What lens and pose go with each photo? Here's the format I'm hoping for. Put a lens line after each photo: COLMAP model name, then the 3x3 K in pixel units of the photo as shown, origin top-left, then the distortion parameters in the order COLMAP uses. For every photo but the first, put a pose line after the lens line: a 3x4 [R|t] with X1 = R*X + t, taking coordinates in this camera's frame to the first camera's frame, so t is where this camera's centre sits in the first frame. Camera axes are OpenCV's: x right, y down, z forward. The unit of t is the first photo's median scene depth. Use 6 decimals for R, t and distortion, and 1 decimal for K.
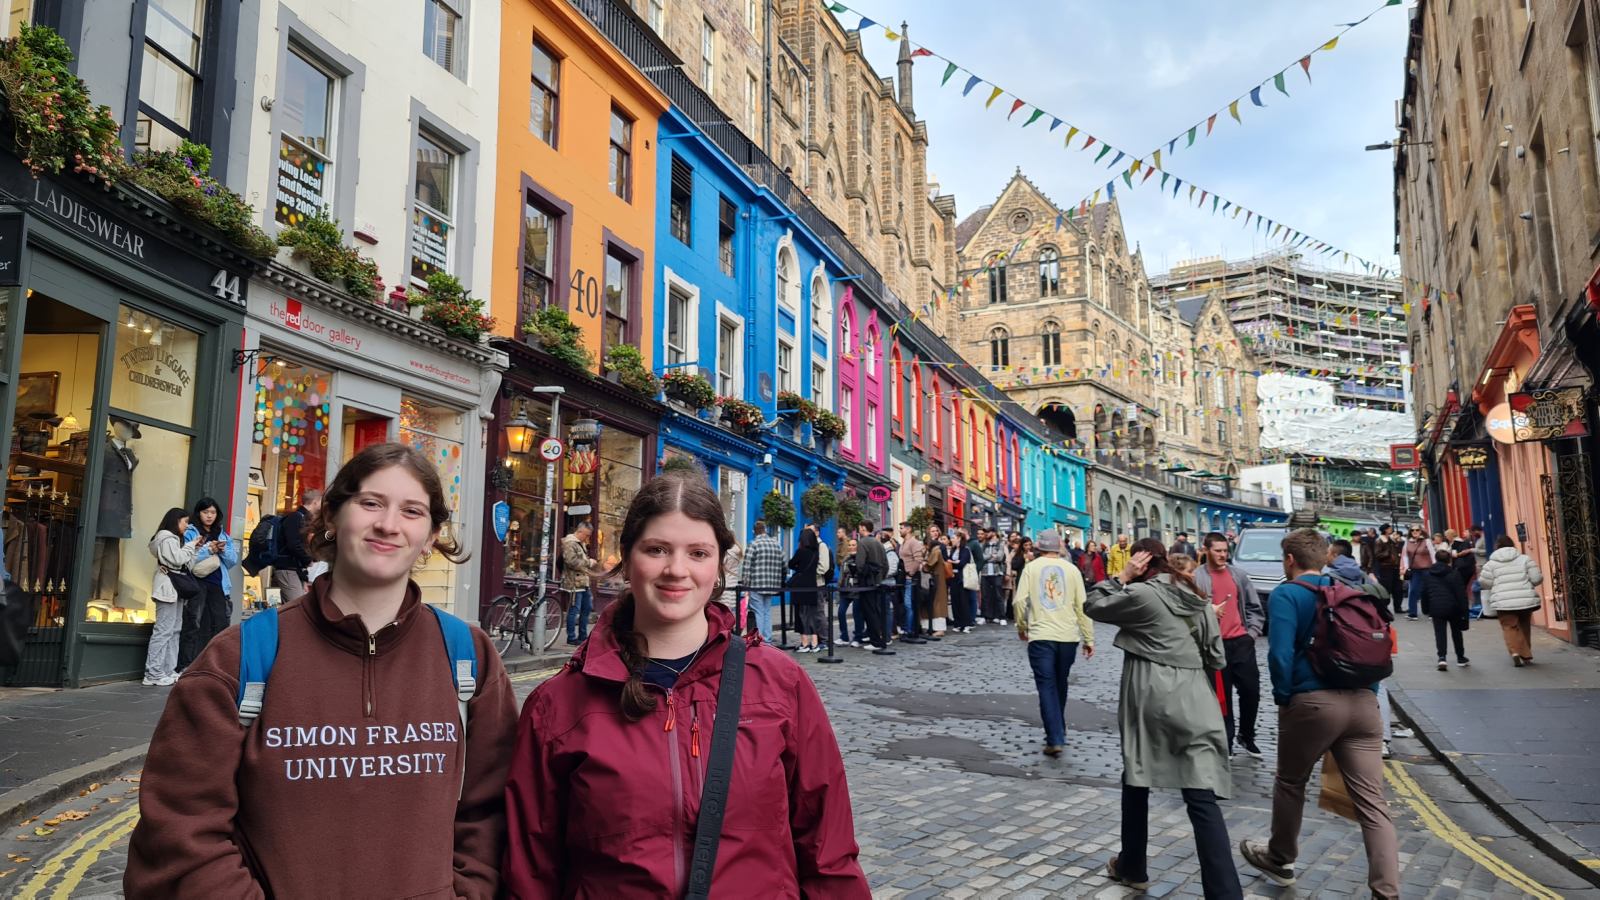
lens RADIAL K [[1239.0, 0, 800.0], [0, 1239.0, 450.0], [0, 0, 1]] dist [0.063501, -0.064043]
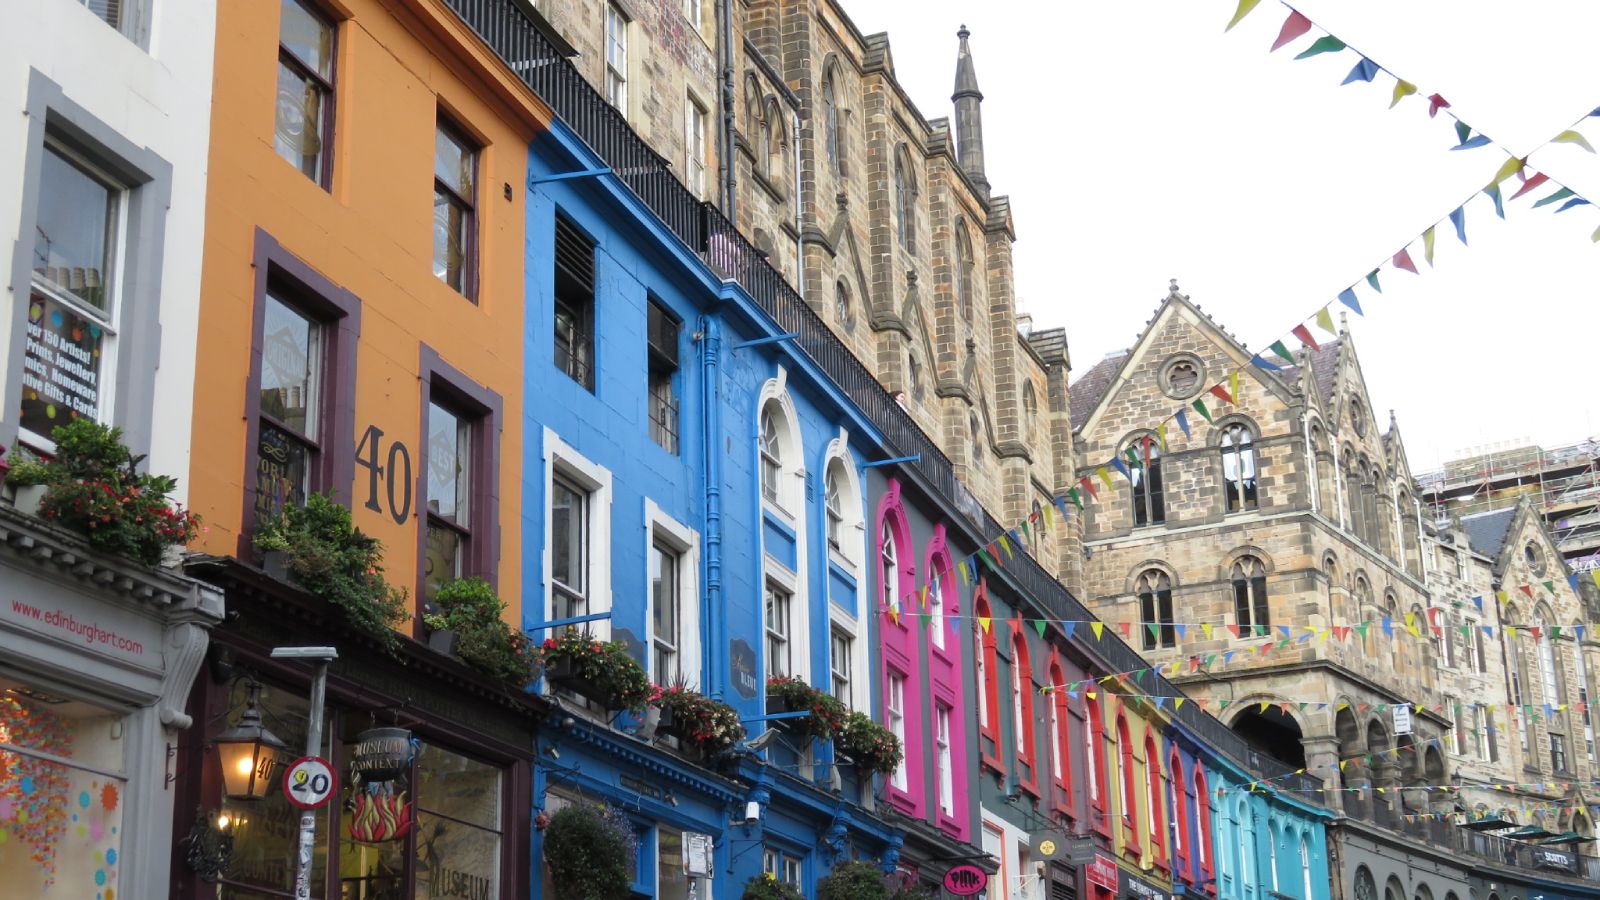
lens RADIAL K [[2169.4, 0, 801.6], [0, 2169.4, 533.2], [0, 0, 1]] dist [-0.027628, -0.041938]
pose [[0.999556, -0.024494, 0.016957, -0.015686], [0.026504, 0.991057, -0.130784, 0.009405], [-0.013602, 0.131175, 0.991266, 0.101572]]
